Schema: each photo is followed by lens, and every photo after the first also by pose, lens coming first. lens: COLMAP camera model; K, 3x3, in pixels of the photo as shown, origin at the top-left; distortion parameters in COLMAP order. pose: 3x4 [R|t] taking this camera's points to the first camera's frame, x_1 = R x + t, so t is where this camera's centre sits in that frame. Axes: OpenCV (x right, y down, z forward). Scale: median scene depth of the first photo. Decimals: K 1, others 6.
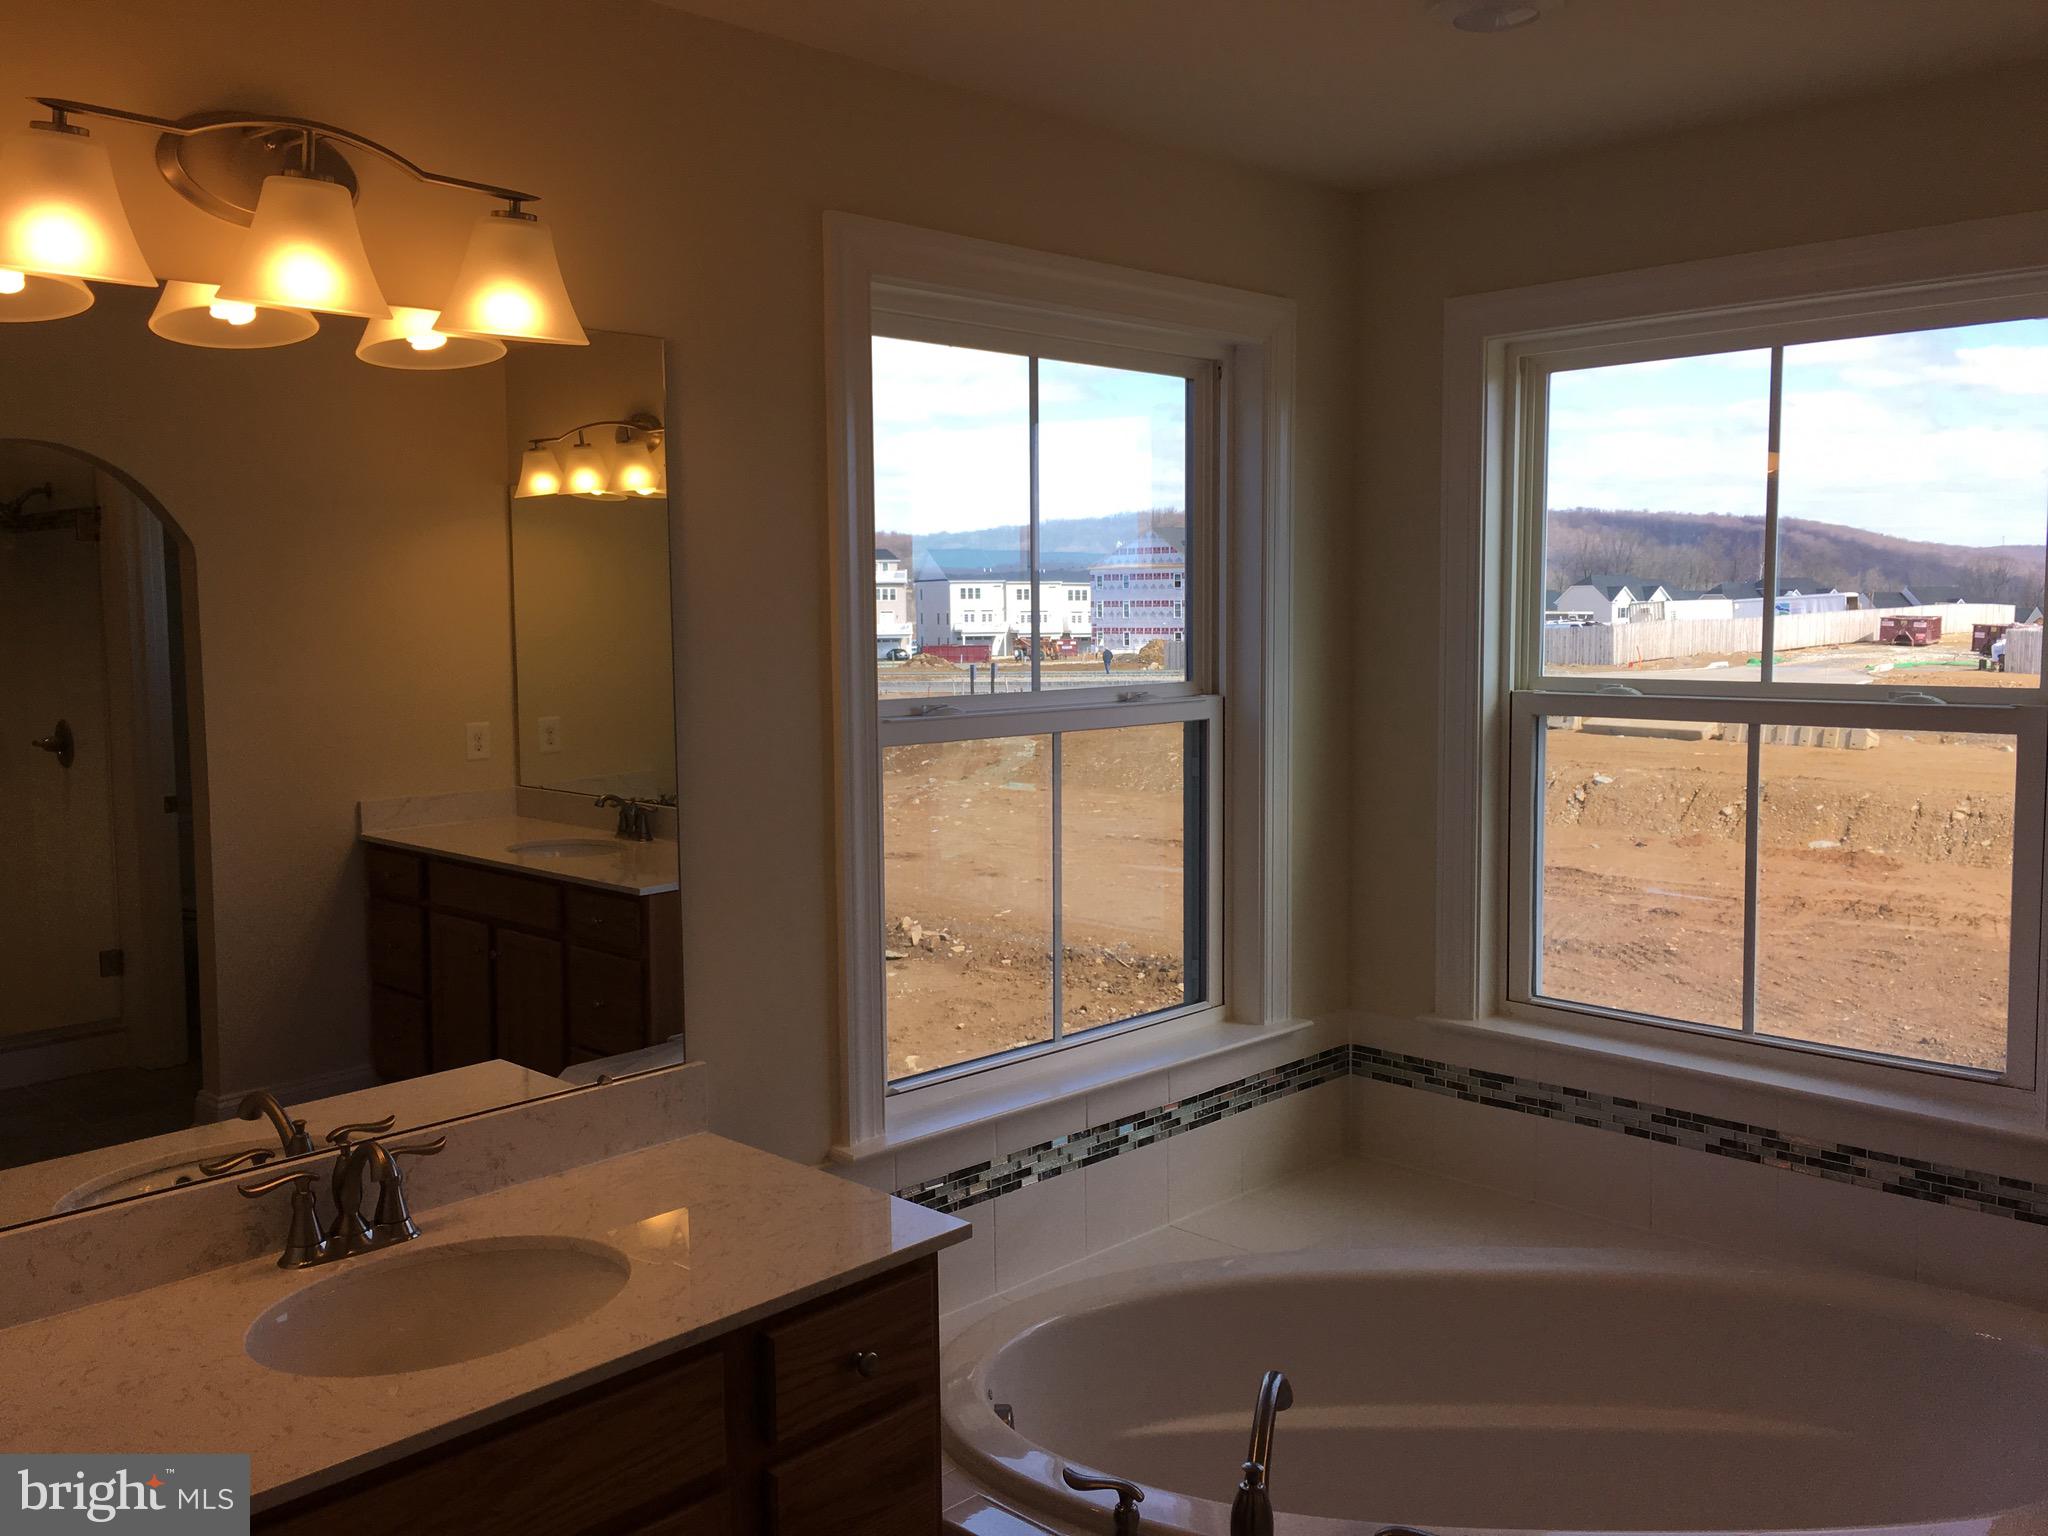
lens RADIAL K [[1742.5, 0, 1009.4], [0, 1742.5, 764.3], [0, 0, 1]] dist [0.055765, -0.058272]
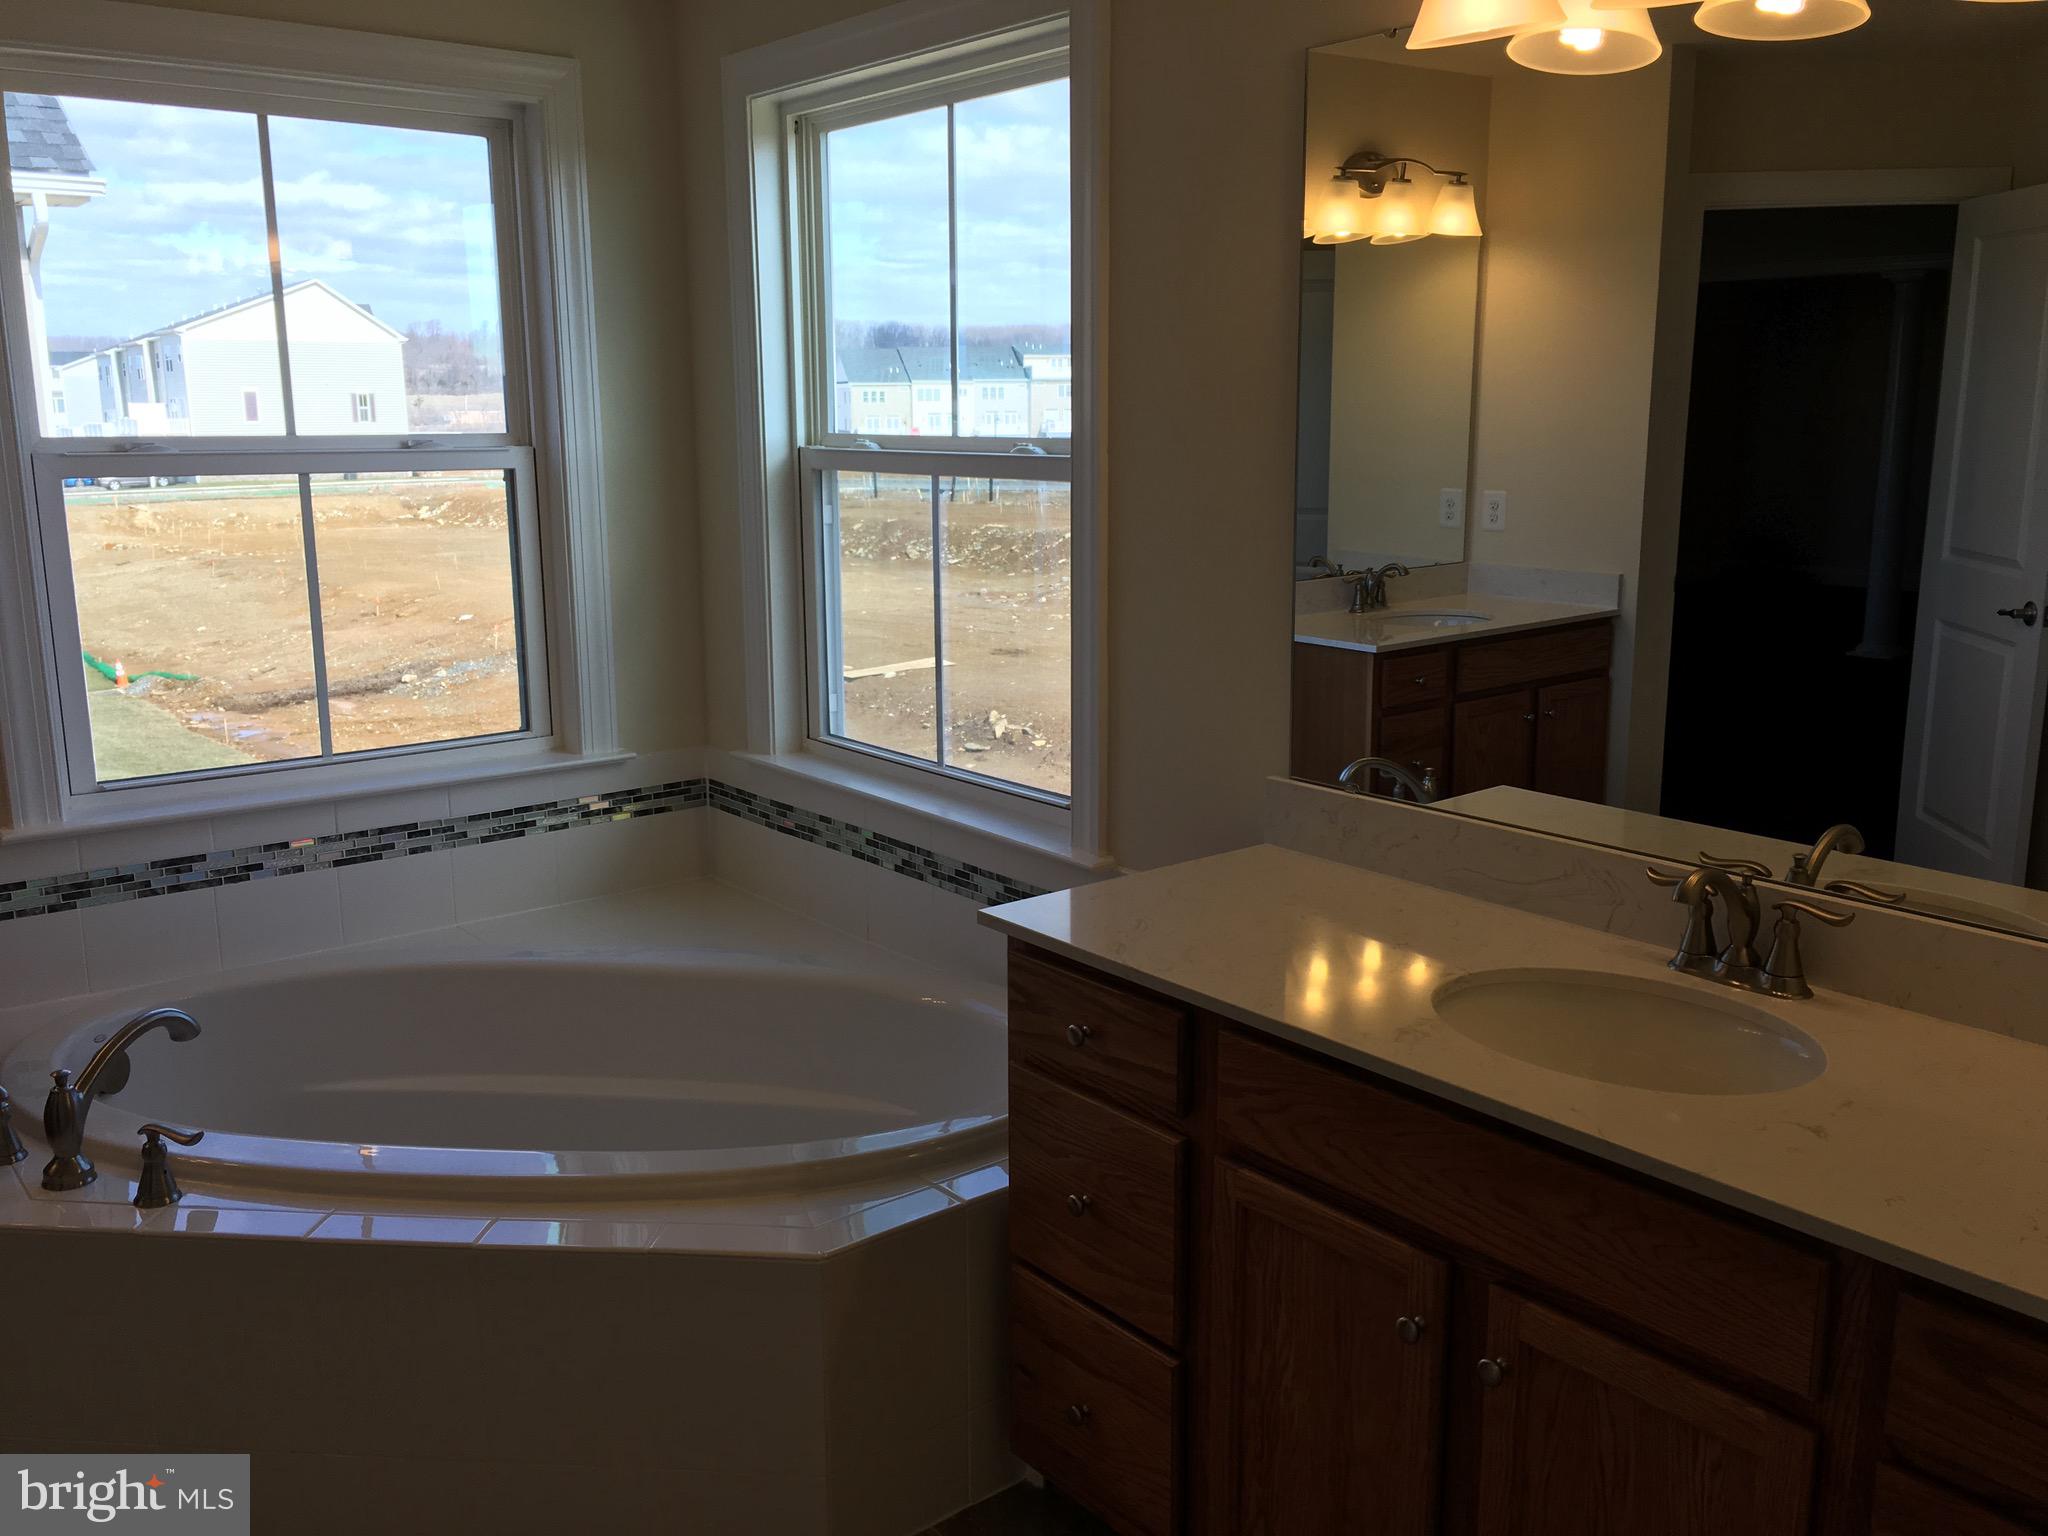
lens RADIAL K [[1742.5, 0, 1034.3], [0, 1742.5, 771.3], [0, 0, 1]] dist [0.055765, -0.058272]
pose [[0.994855, 0.028960, -0.097084, 0.553882], [-0.017490, 0.992980, 0.116985, 0.028007], [0.099790, -0.114686, 0.988377, -0.055228]]
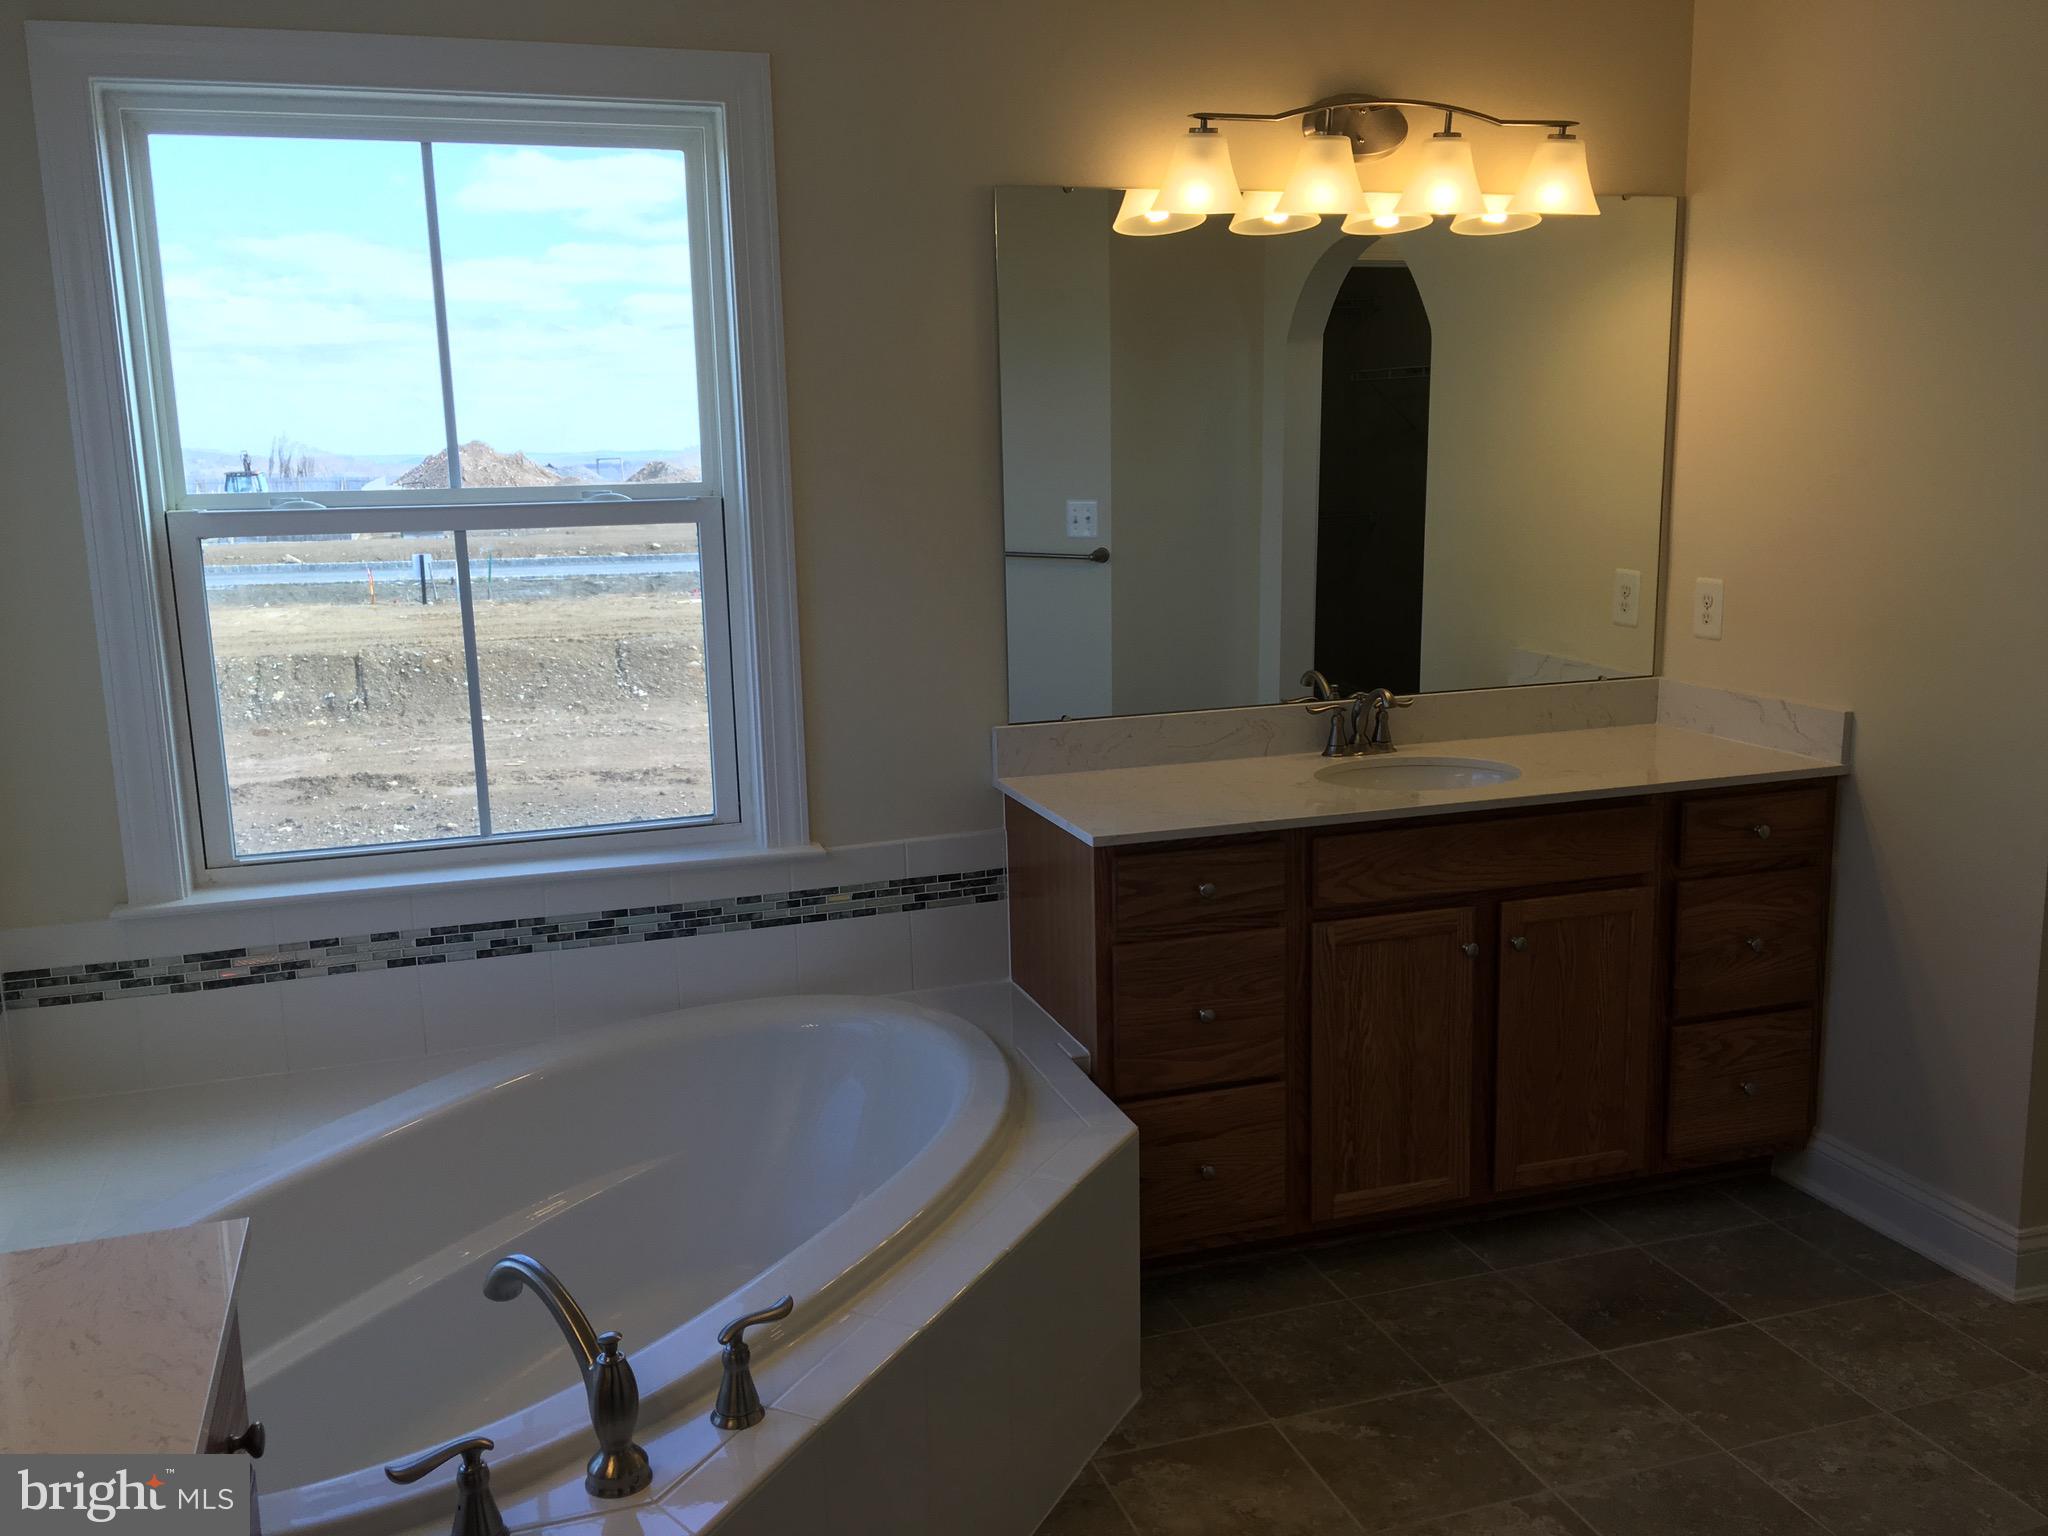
lens RADIAL K [[1742.5, 0, 1024.0], [0, 1742.5, 772.7], [0, 0, 1]] dist [0.055765, -0.058272]
pose [[0.452005, -0.166975, 0.876248, -0.307903], [0.100099, 0.985614, 0.136180, 0.008854], [-0.886381, 0.026157, 0.462217, 0.239779]]
